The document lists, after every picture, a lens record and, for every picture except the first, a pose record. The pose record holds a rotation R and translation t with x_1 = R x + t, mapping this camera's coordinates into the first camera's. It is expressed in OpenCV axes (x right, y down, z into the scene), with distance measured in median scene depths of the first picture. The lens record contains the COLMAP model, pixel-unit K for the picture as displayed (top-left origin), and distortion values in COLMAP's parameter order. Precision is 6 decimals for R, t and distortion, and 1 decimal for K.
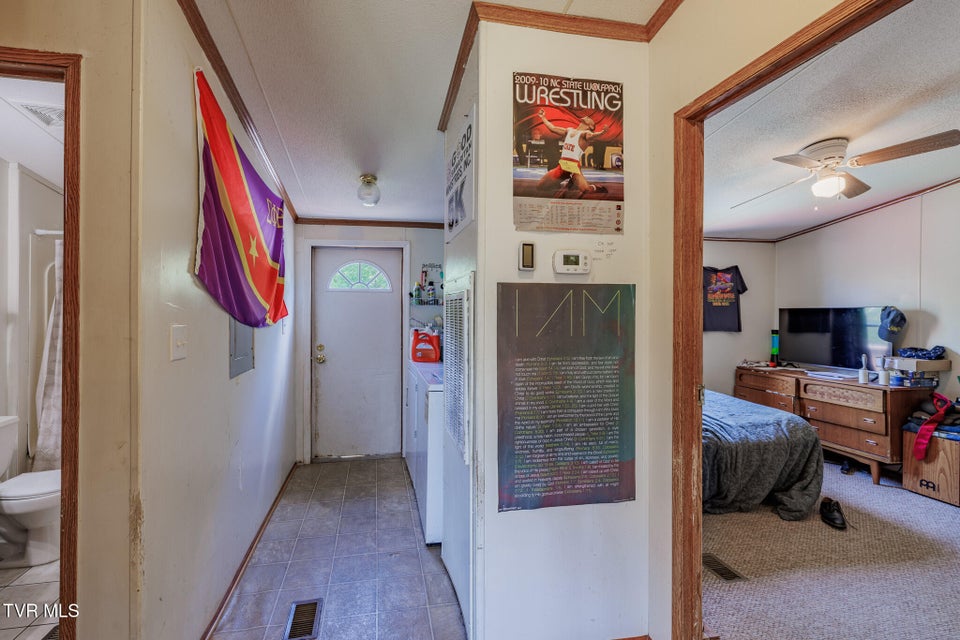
lens RADIAL K [[404.3, 0, 450.5], [0, 404.3, 309.0], [0, 0, 1]] dist [-0.001220, 0.000107]
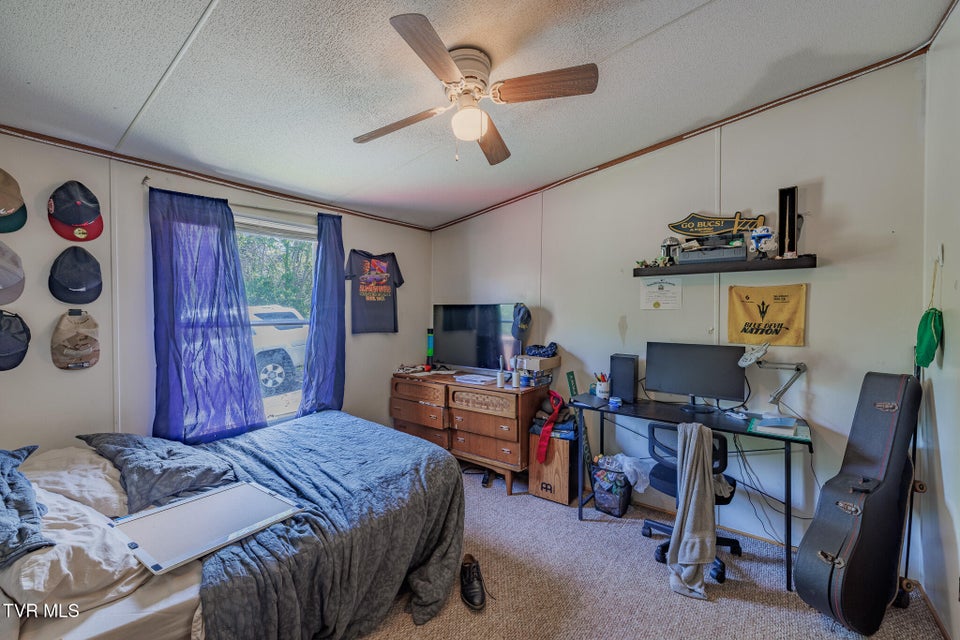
lens RADIAL K [[404.3, 0, 479.9], [0, 404.3, 316.9], [0, 0, 1]] dist [-0.001220, 0.000107]
pose [[0.727909, -0.012368, 0.685562, 0.357826], [-0.006407, 0.999671, 0.024837, 0.003425], [-0.685643, -0.022471, 0.727591, 0.364110]]
